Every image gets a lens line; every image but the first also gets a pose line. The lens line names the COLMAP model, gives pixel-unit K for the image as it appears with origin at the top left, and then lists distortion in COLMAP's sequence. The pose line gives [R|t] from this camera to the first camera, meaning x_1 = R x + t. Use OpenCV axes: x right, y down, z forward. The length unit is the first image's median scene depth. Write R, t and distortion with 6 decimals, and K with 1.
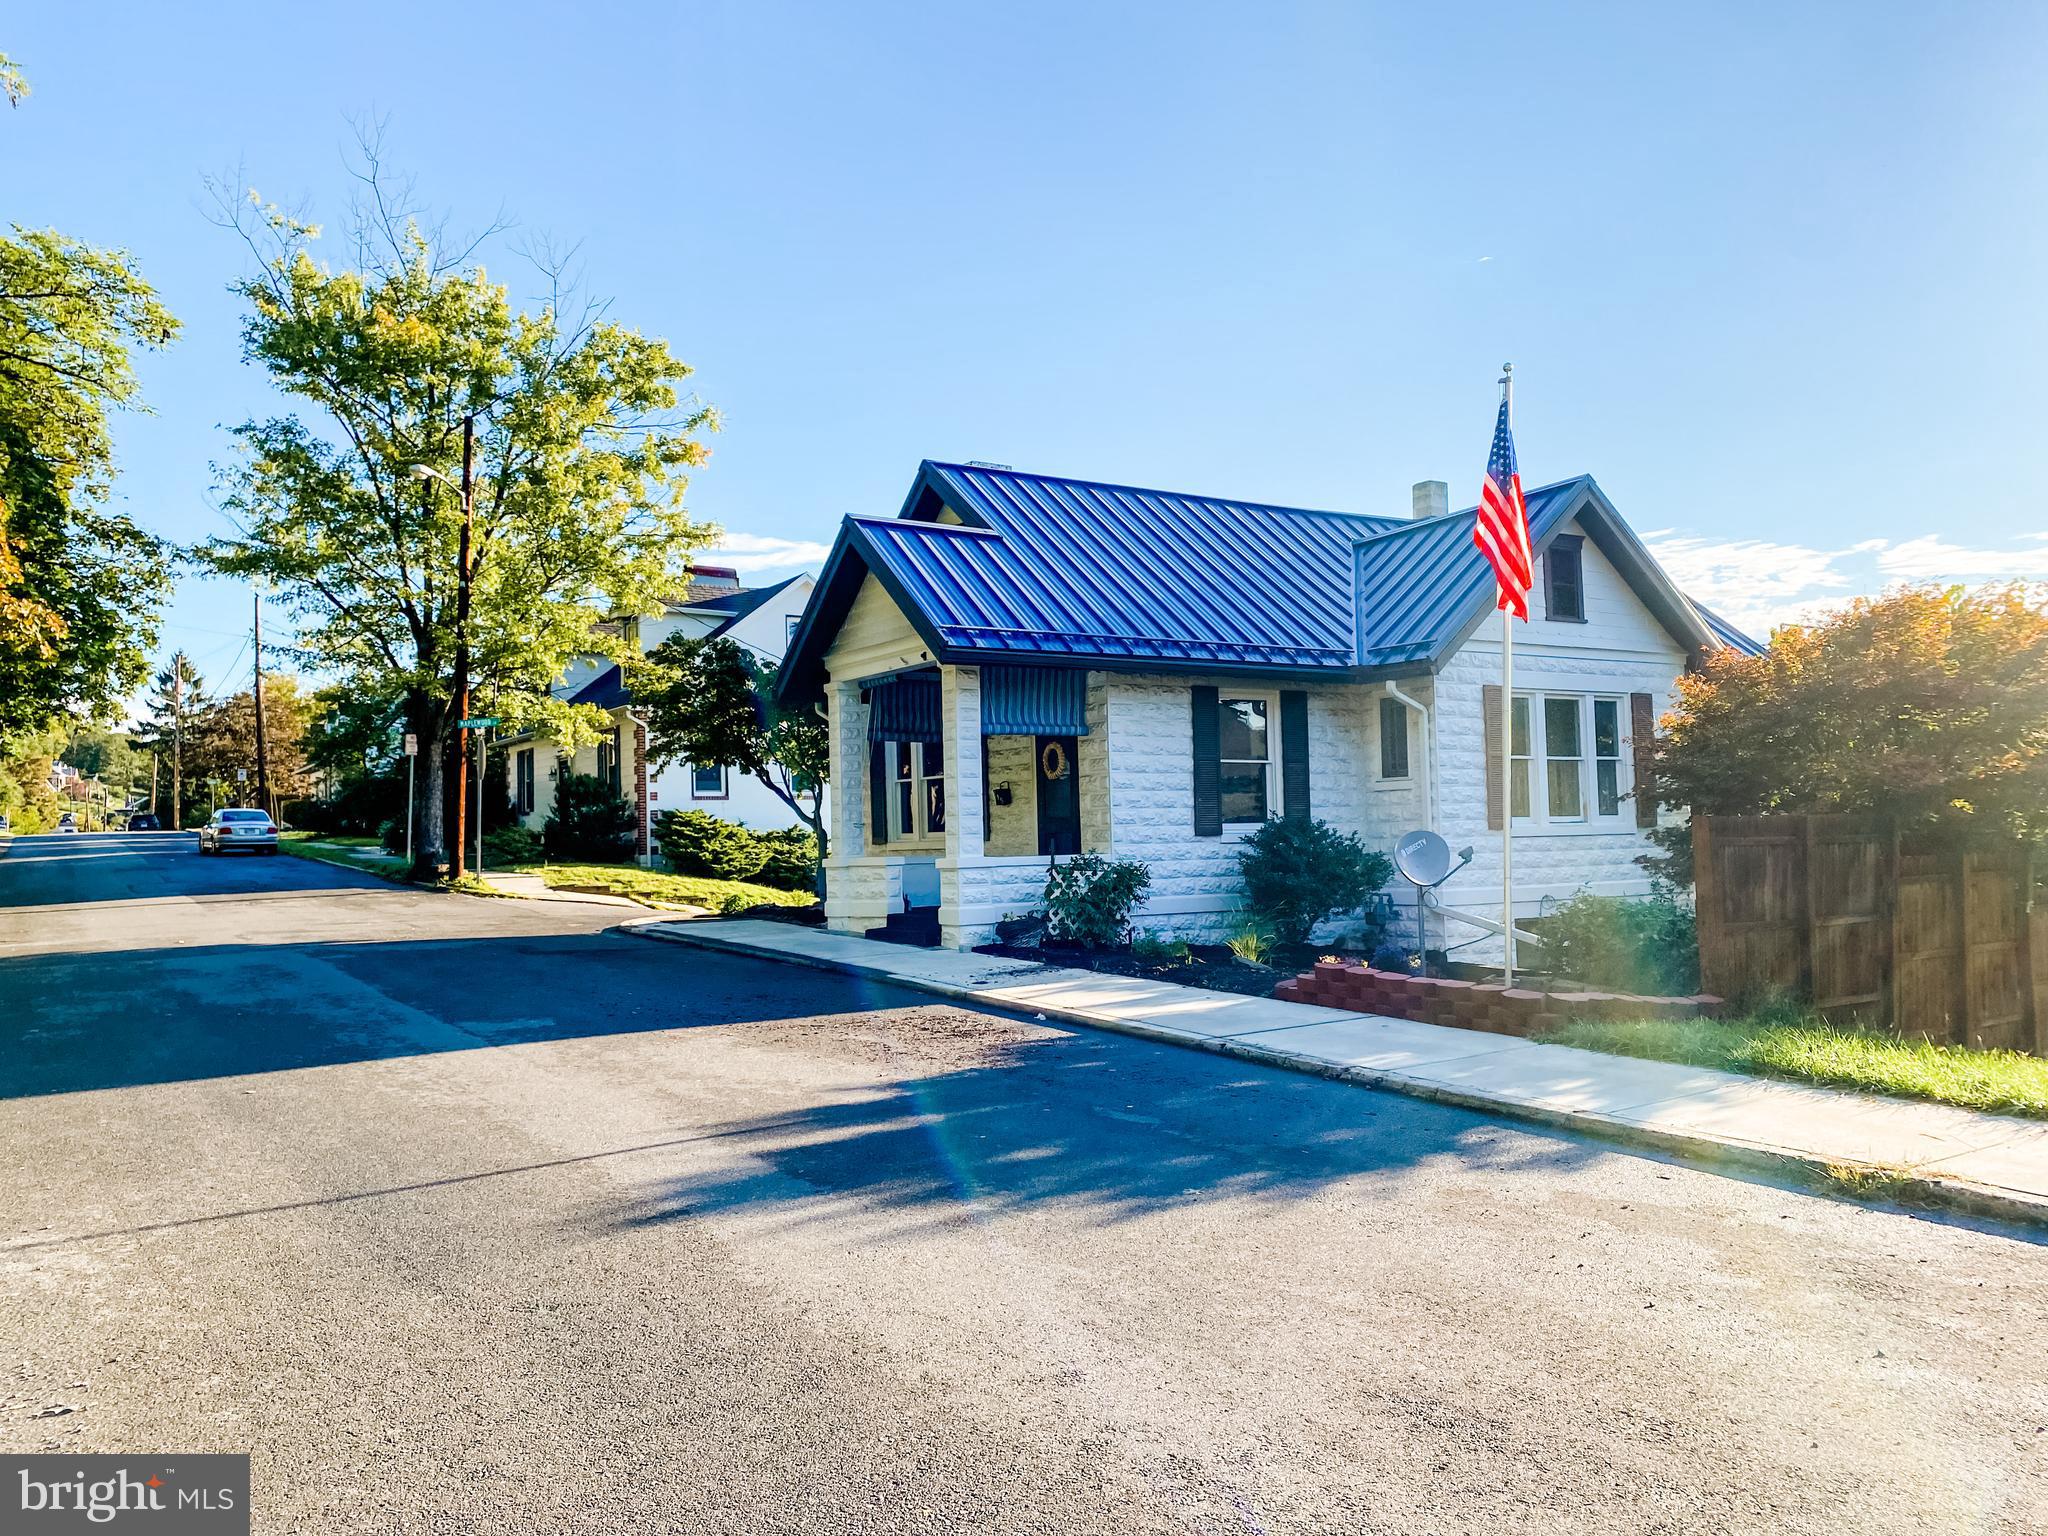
lens RADIAL K [[1313.2, 0, 1024.0], [0, 1313.2, 768.0], [0, 0, 1]] dist [-0.006853, -0.001738]
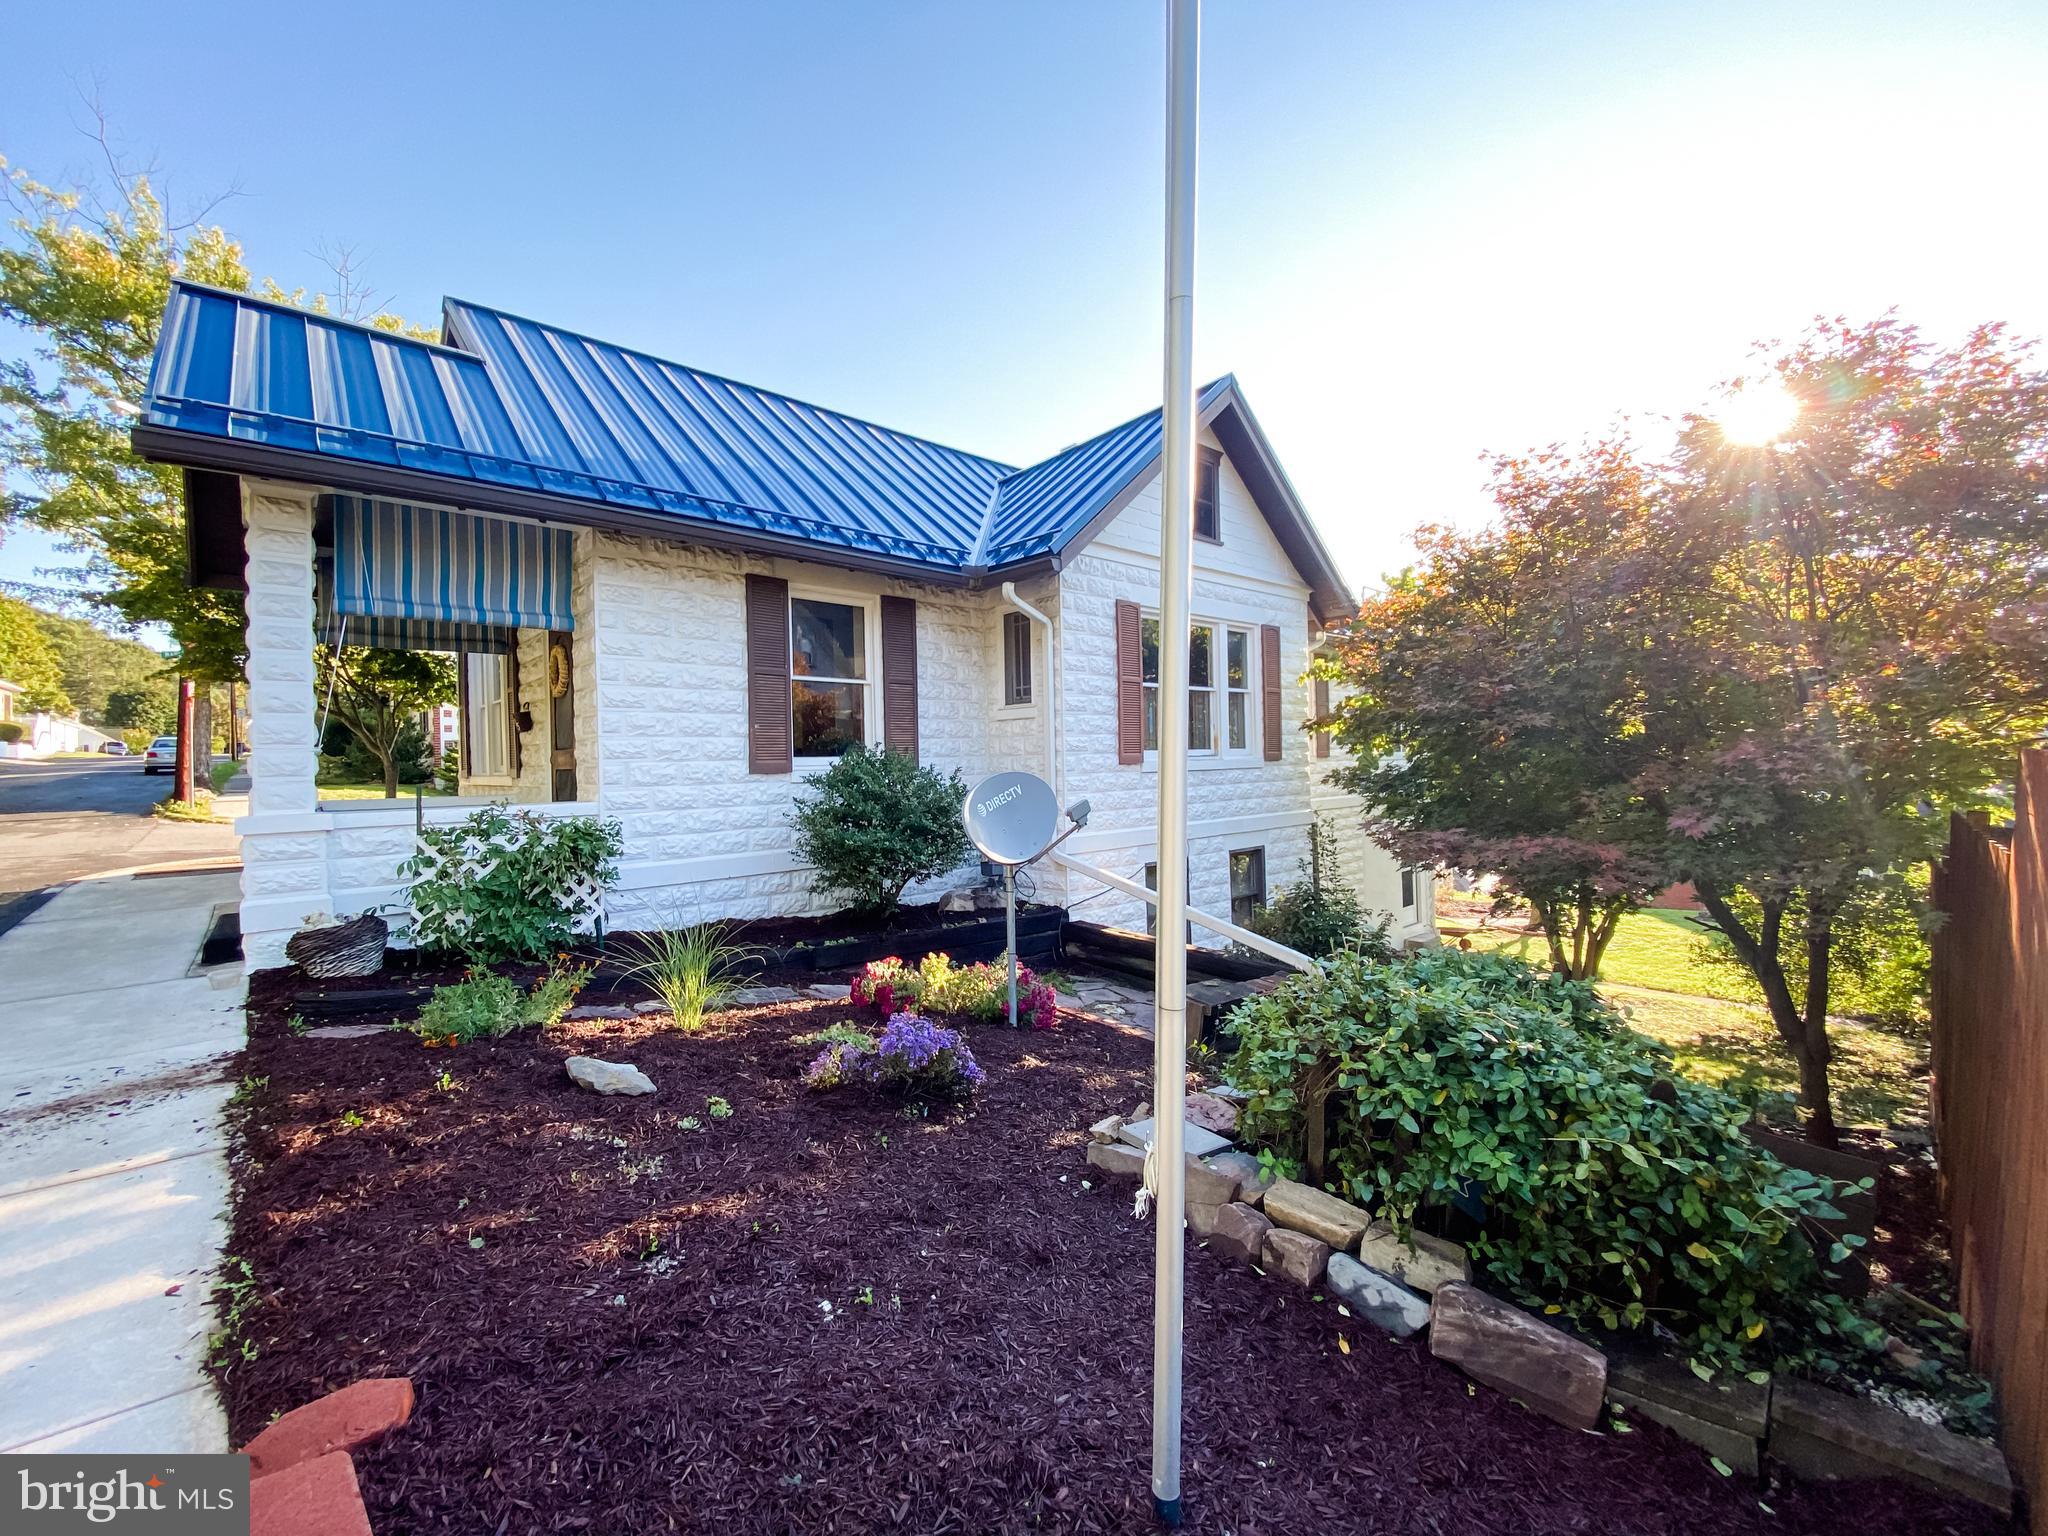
lens RADIAL K [[822.0, 0, 1024.0], [0, 822.0, 768.0], [0, 0, 1]] dist [-0.014618, -0.000151]
pose [[0.976035, 0.000688, 0.217611, 0.175723], [-0.014151, 0.998079, 0.060312, 0.016906], [-0.217151, -0.061946, 0.974170, 0.487110]]
